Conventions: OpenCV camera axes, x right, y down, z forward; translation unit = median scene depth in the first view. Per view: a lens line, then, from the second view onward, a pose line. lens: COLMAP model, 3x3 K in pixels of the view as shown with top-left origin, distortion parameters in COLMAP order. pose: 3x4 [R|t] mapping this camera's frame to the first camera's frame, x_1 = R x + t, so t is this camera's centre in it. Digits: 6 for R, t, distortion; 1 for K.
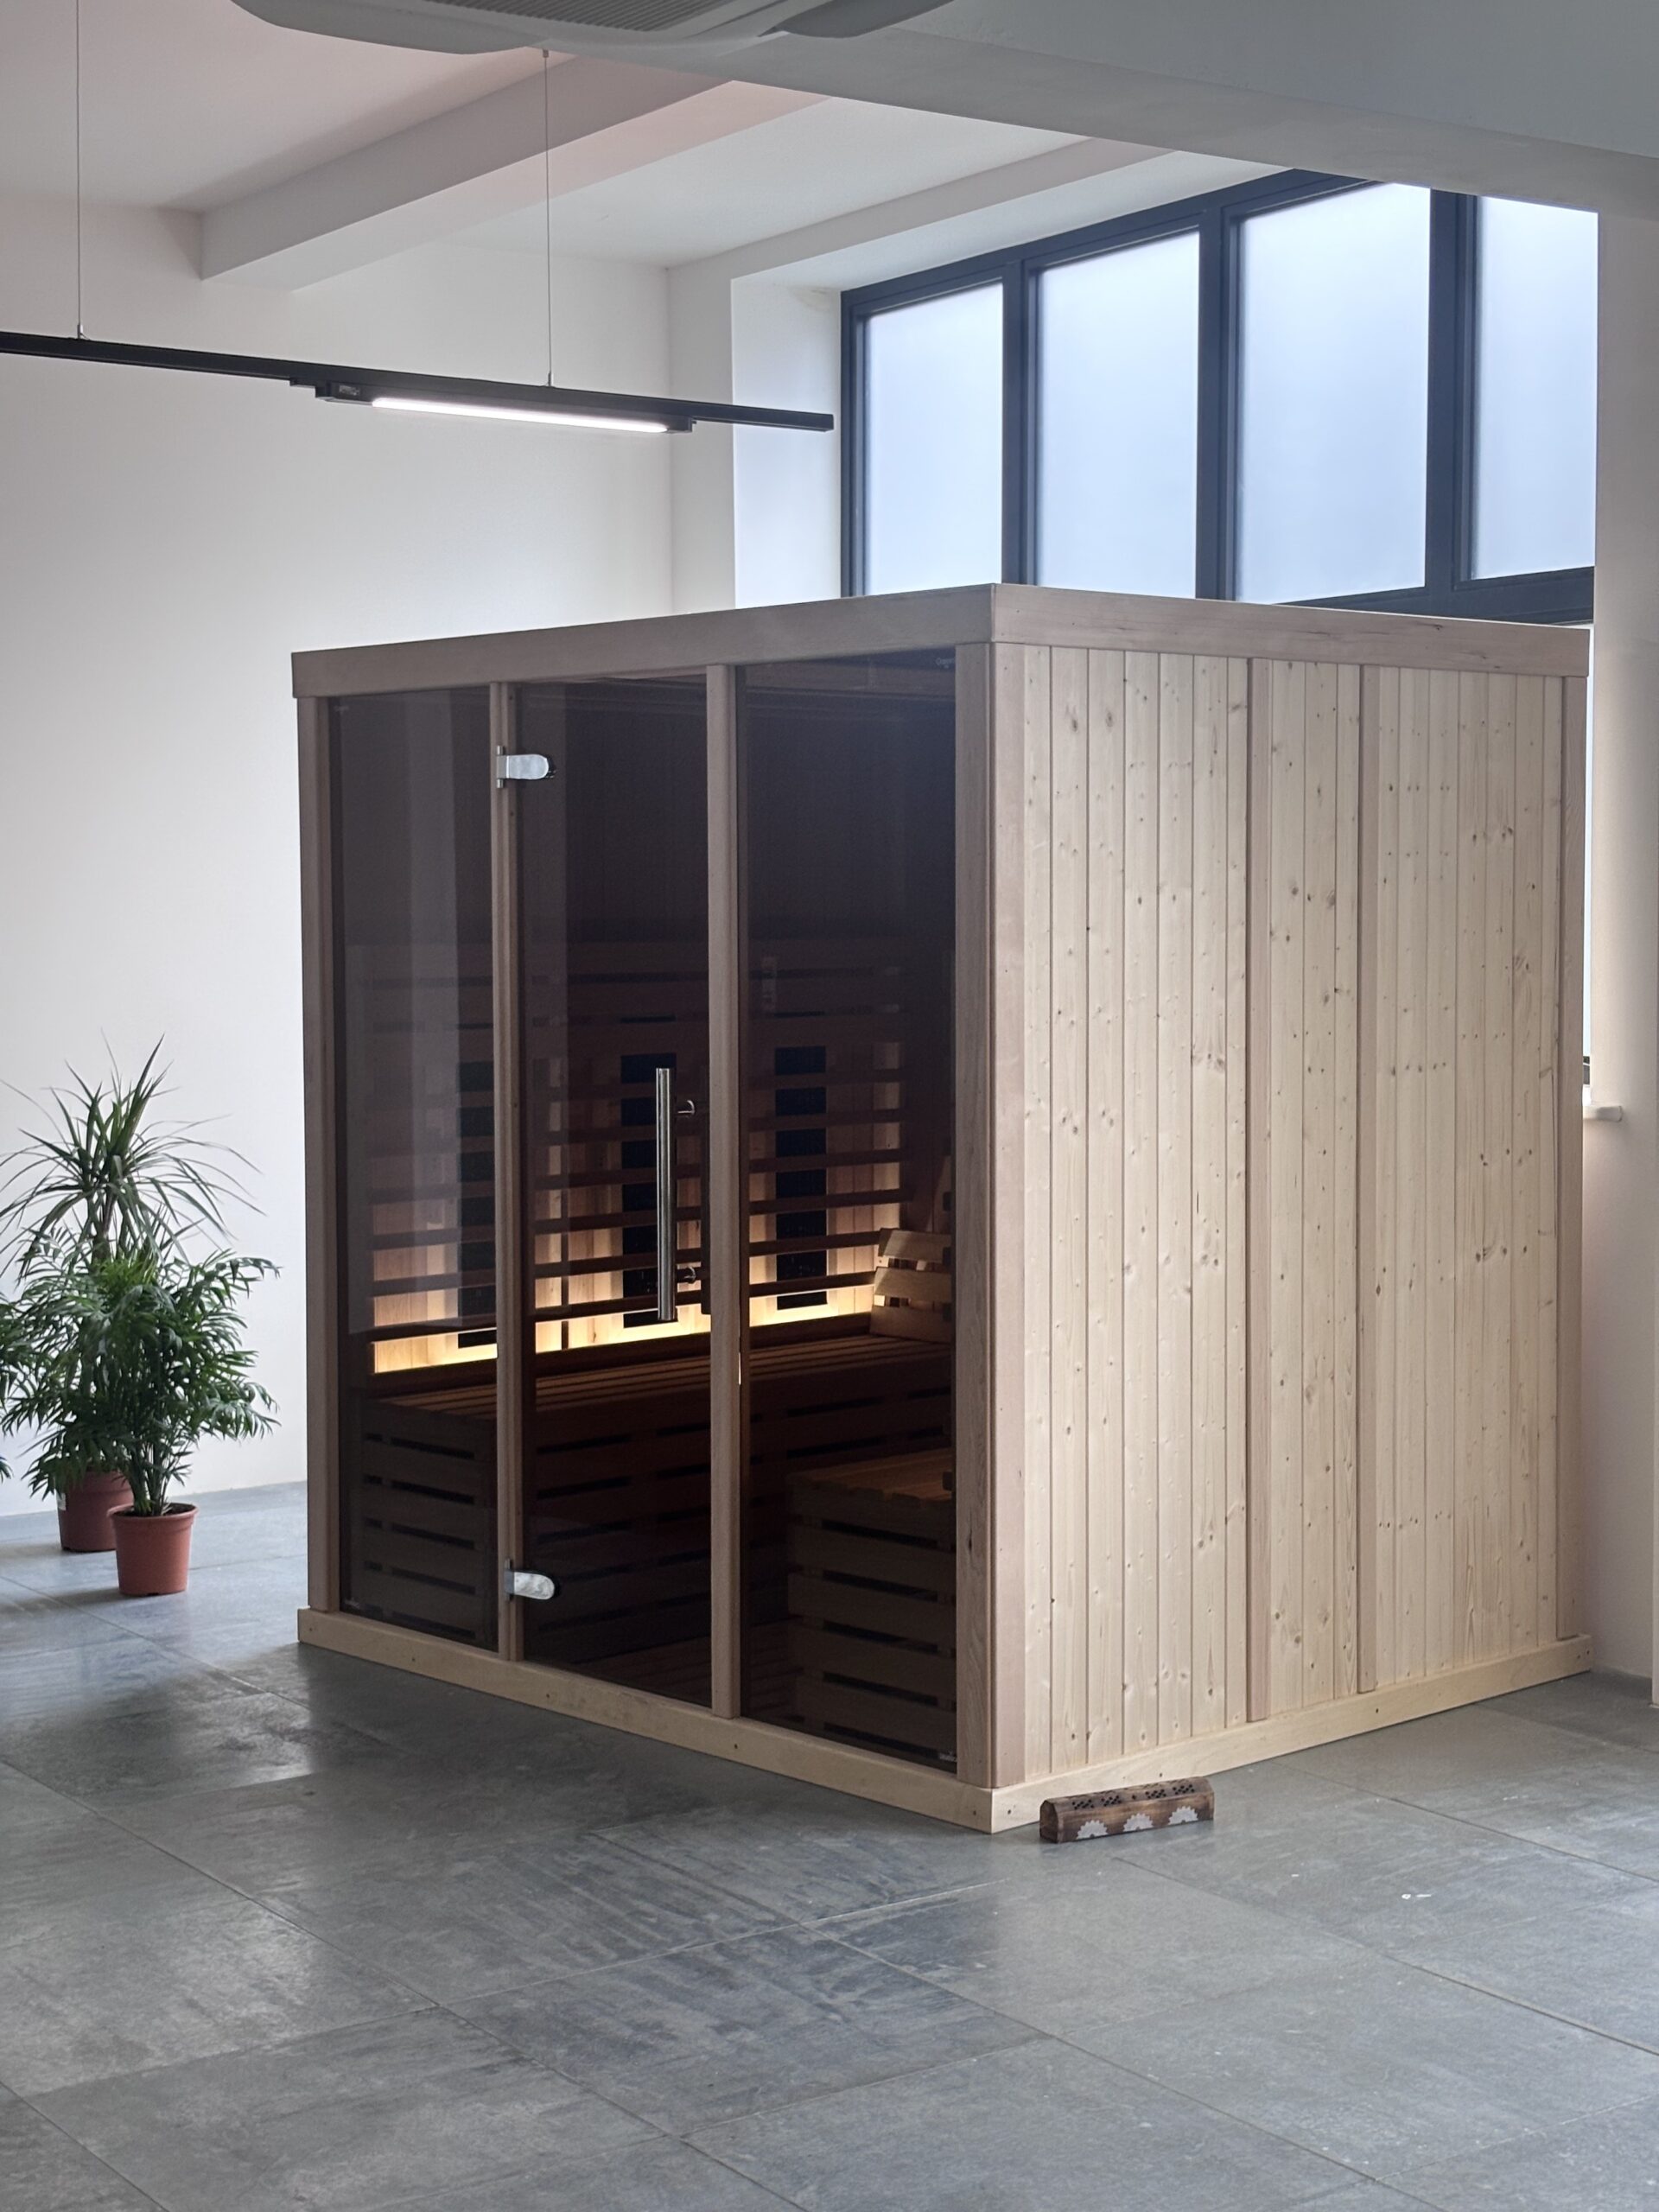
lens RADIAL K [[3311.2, 0, 827.0], [0, 3311.2, 1090.4], [0, 0, 1]] dist [0.066176, 0.000000]
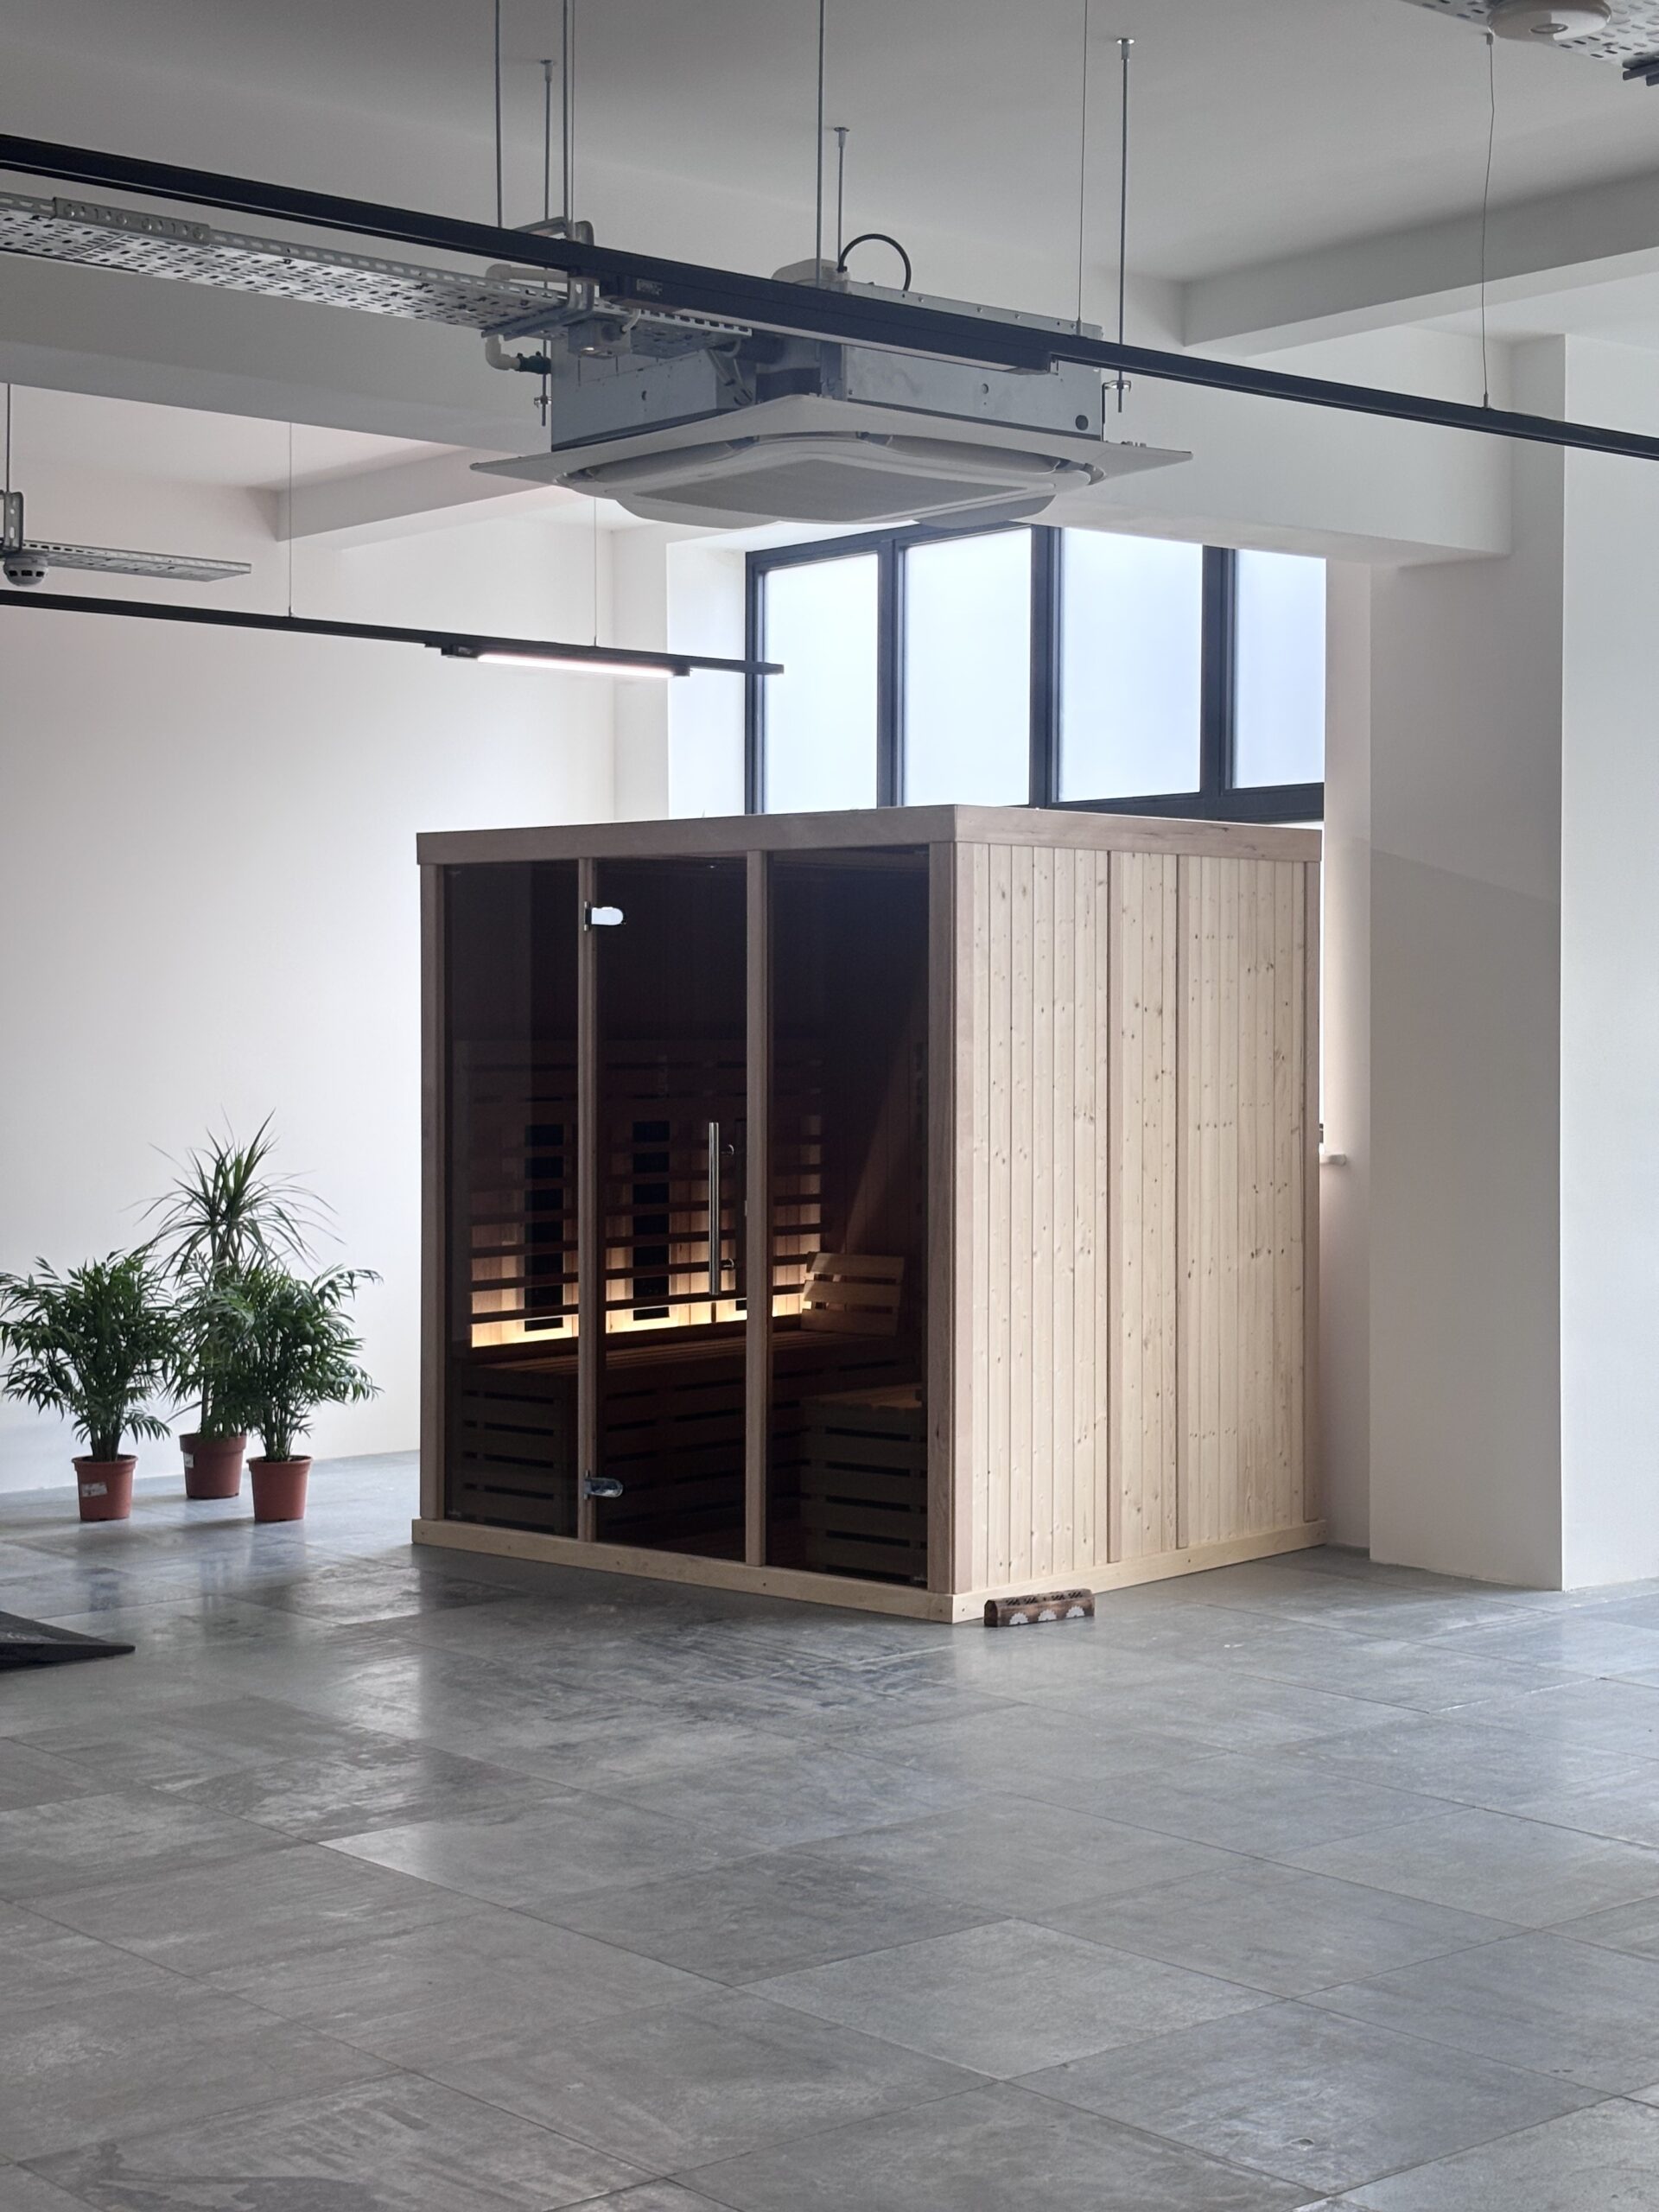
lens RADIAL K [[3311.2, 0, 830.6], [0, 3311.2, 1111.4], [0, 0, 1]] dist [0.066176, 0.000000]
pose [[0.994693, 0.002008, 0.102867, -0.142449], [0.001155, 0.999529, -0.030682, 0.031858], [-0.102880, 0.030638, 0.994222, -0.445824]]
